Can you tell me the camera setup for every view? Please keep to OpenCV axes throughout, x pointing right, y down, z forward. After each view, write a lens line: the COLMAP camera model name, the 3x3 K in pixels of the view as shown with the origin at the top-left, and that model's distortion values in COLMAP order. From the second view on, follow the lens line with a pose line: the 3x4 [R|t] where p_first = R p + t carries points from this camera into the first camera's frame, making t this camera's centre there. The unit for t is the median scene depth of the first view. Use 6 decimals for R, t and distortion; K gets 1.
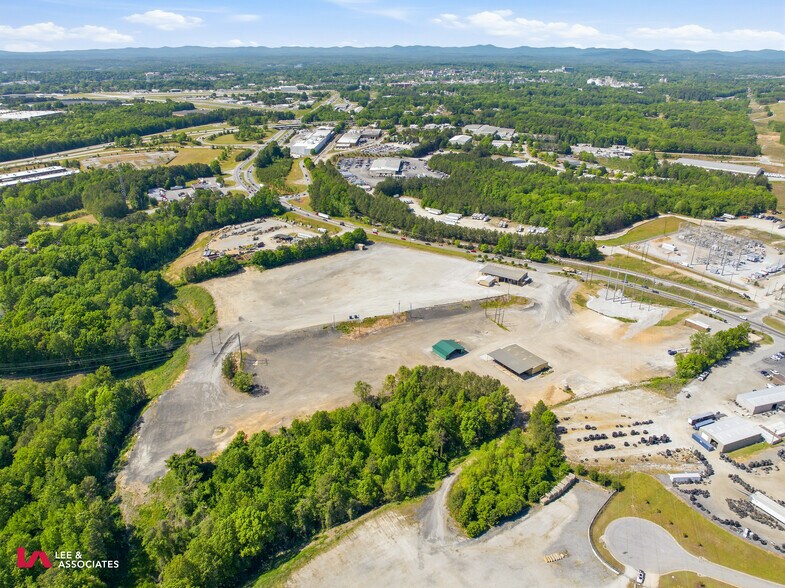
lens RADIAL K [[552.1, 0, 394.5], [0, 552.1, 283.8], [0, 0, 1]] dist [-0.041865, 0.005449]
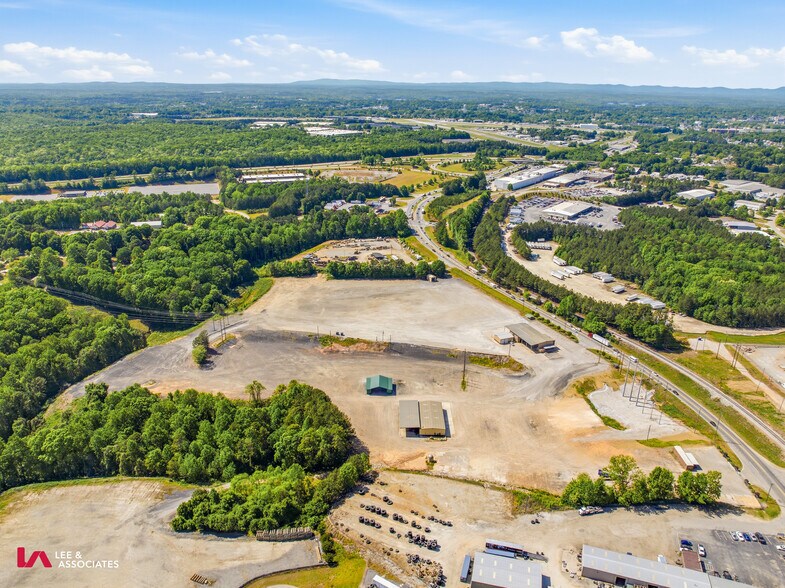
lens RADIAL K [[552.1, 0, 394.5], [0, 552.1, 283.8], [0, 0, 1]] dist [-0.041865, 0.005449]
pose [[0.828083, 0.201505, -0.523139, 0.488999], [-0.231527, 0.972794, 0.008217, -0.058775], [0.510562, 0.114316, 0.852208, 0.129260]]
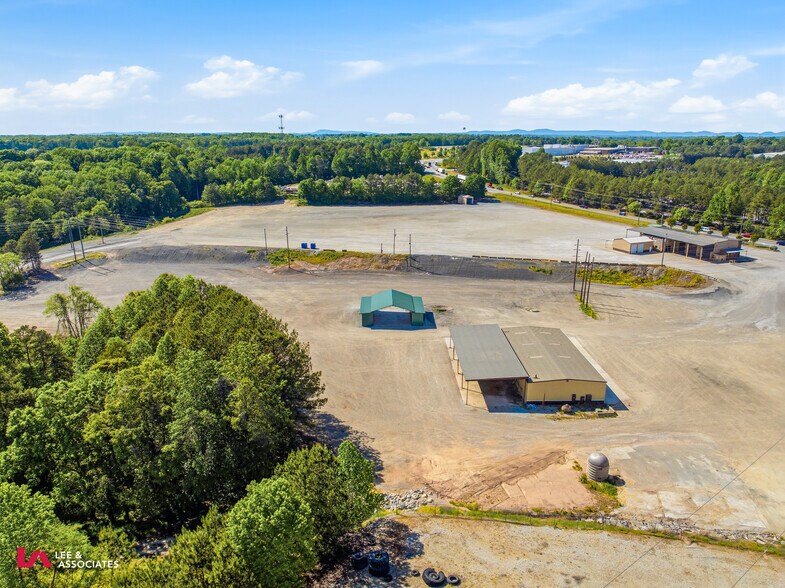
lens RADIAL K [[552.1, 0, 394.5], [0, 552.1, 283.8], [0, 0, 1]] dist [-0.041865, 0.005449]
pose [[0.834359, 0.143956, -0.532093, 0.257296], [-0.216028, 0.973473, -0.075377, 0.106845], [0.507127, 0.177839, 0.843324, 0.535177]]
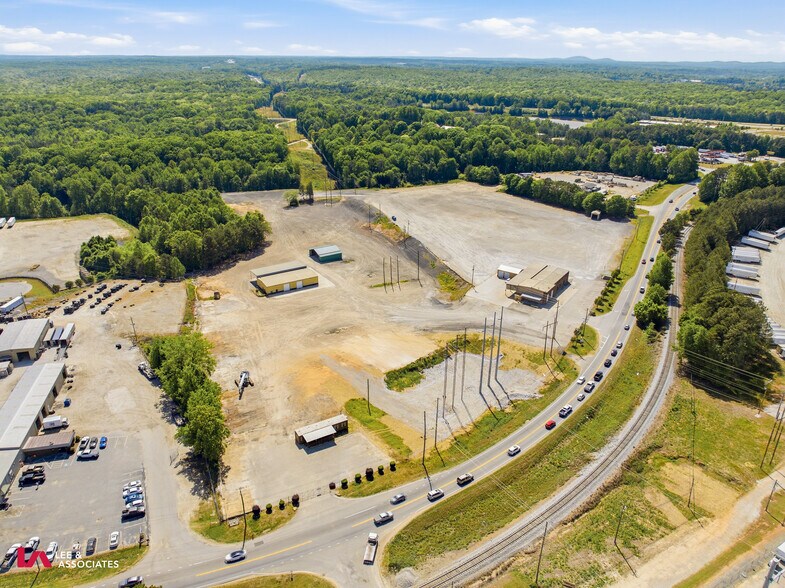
lens RADIAL K [[552.1, 0, 394.5], [0, 552.1, 283.8], [0, 0, 1]] dist [-0.041865, 0.005449]
pose [[-0.018387, 0.381479, -0.924195, 0.784041], [-0.402005, 0.843522, 0.356178, -0.170525], [0.915453, 0.378080, 0.137846, 0.818062]]
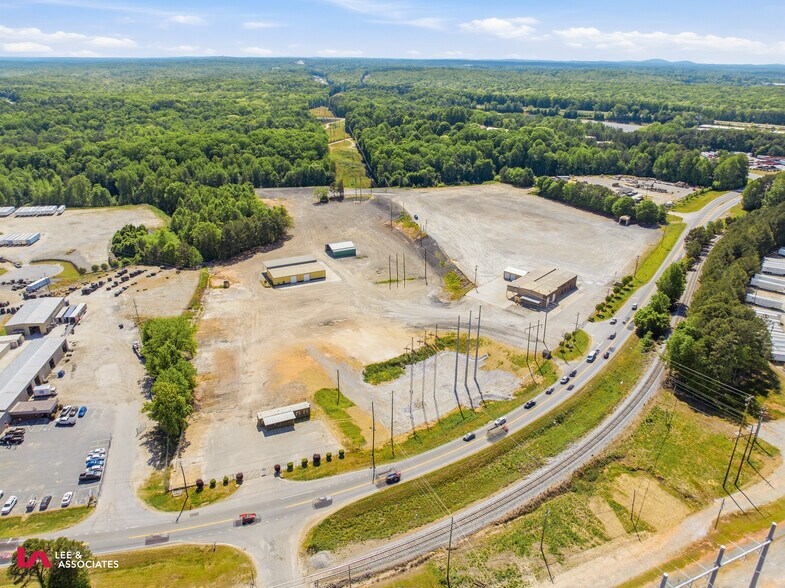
lens RADIAL K [[552.1, 0, 394.5], [0, 552.1, 283.8], [0, 0, 1]] dist [-0.041865, 0.005449]
pose [[-0.135649, 0.375520, -0.916834, 0.785998], [-0.397675, 0.826934, 0.397536, -0.194120], [0.907444, 0.418527, 0.037162, 0.879427]]
